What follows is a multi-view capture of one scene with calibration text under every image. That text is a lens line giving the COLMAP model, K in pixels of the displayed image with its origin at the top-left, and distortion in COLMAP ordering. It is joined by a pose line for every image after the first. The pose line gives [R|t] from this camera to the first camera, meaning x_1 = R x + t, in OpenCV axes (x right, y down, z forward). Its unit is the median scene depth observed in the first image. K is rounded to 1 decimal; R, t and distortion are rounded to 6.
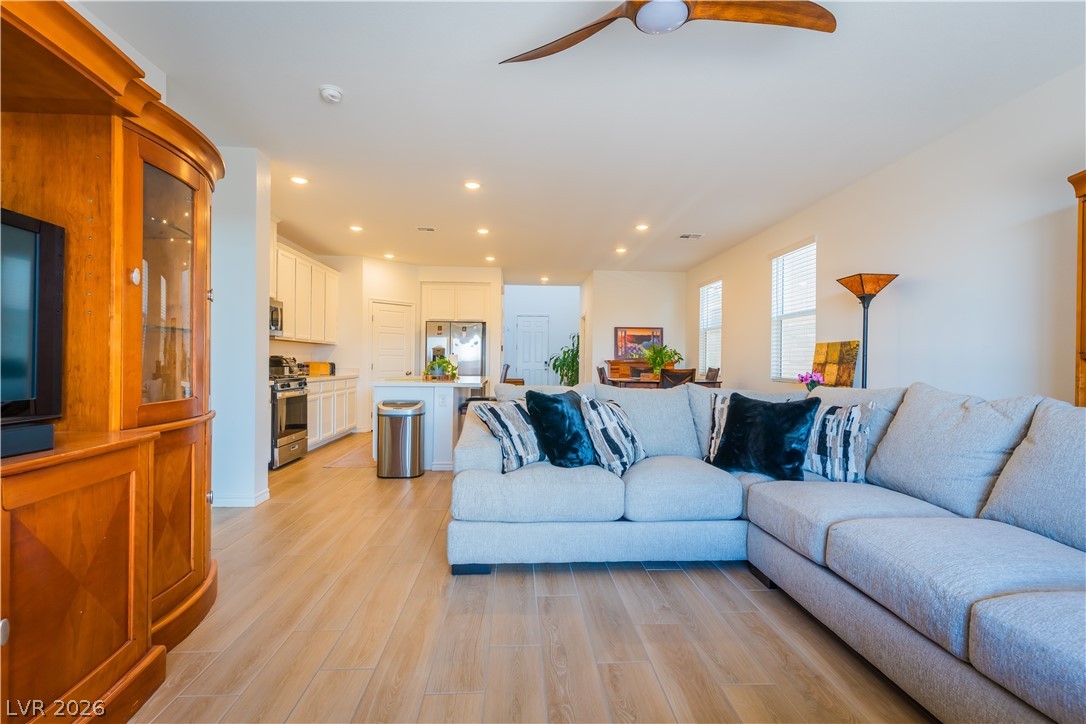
lens RADIAL K [[519.1, 0, 545.5], [0, 519.1, 360.8], [0, 0, 1]] dist [0.004530, 0.000742]
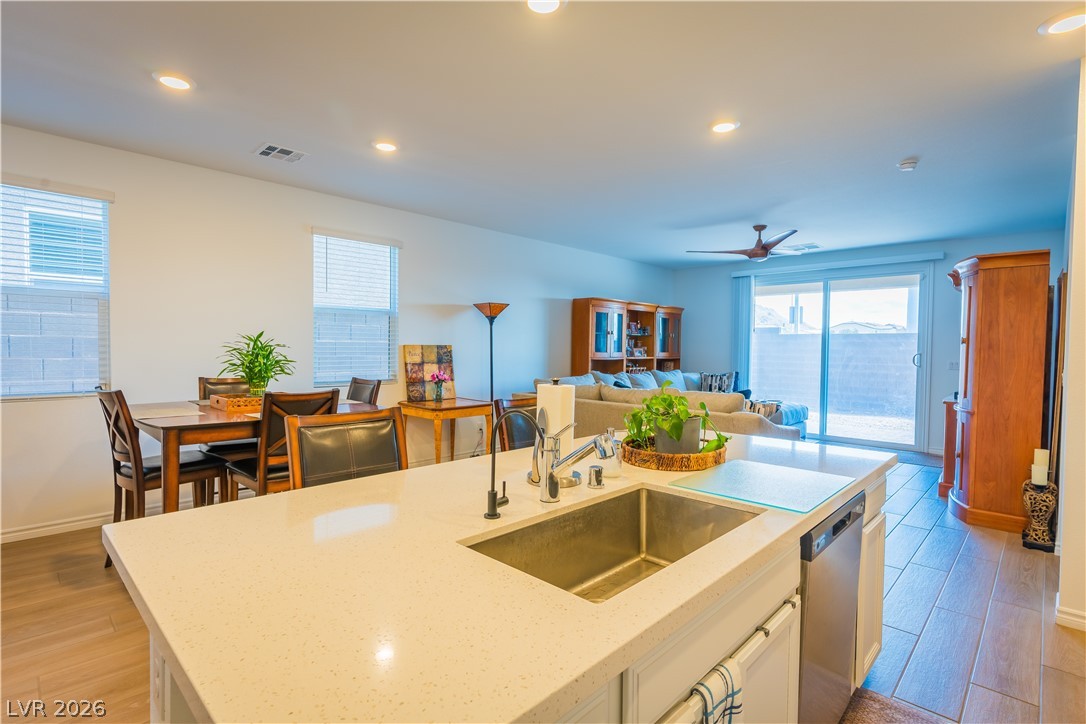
lens RADIAL K [[525.6, 0, 546.1], [0, 525.6, 358.8], [0, 0, 1]] dist [-0.003492, 0.000230]
pose [[-0.674650, -0.022983, 0.737780, -0.265539], [-0.012830, 0.999729, 0.019411, -0.016599], [-0.738026, 0.003629, -0.674762, 0.860864]]
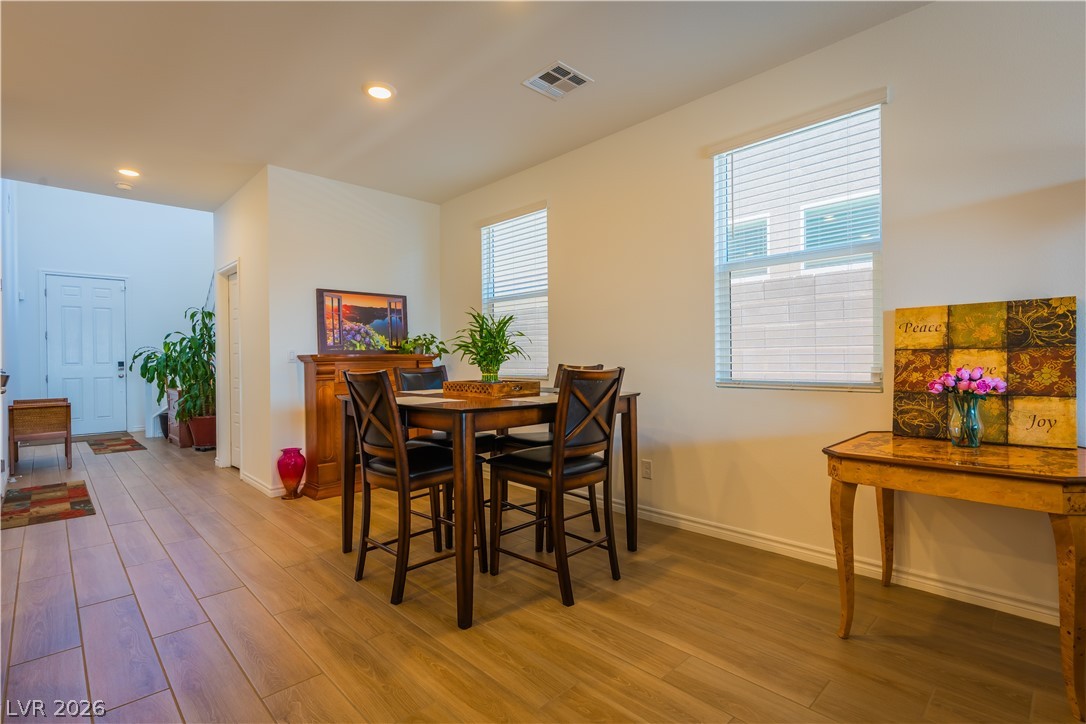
lens RADIAL K [[519.1, 0, 541.5], [0, 519.1, 361.7], [0, 0, 1]] dist [0.004530, 0.000742]
pose [[0.761314, -0.025122, 0.647896, -0.027824], [0.019025, 0.999684, 0.016406, 0.000973], [-0.648104, -0.000163, 0.761552, 0.480955]]
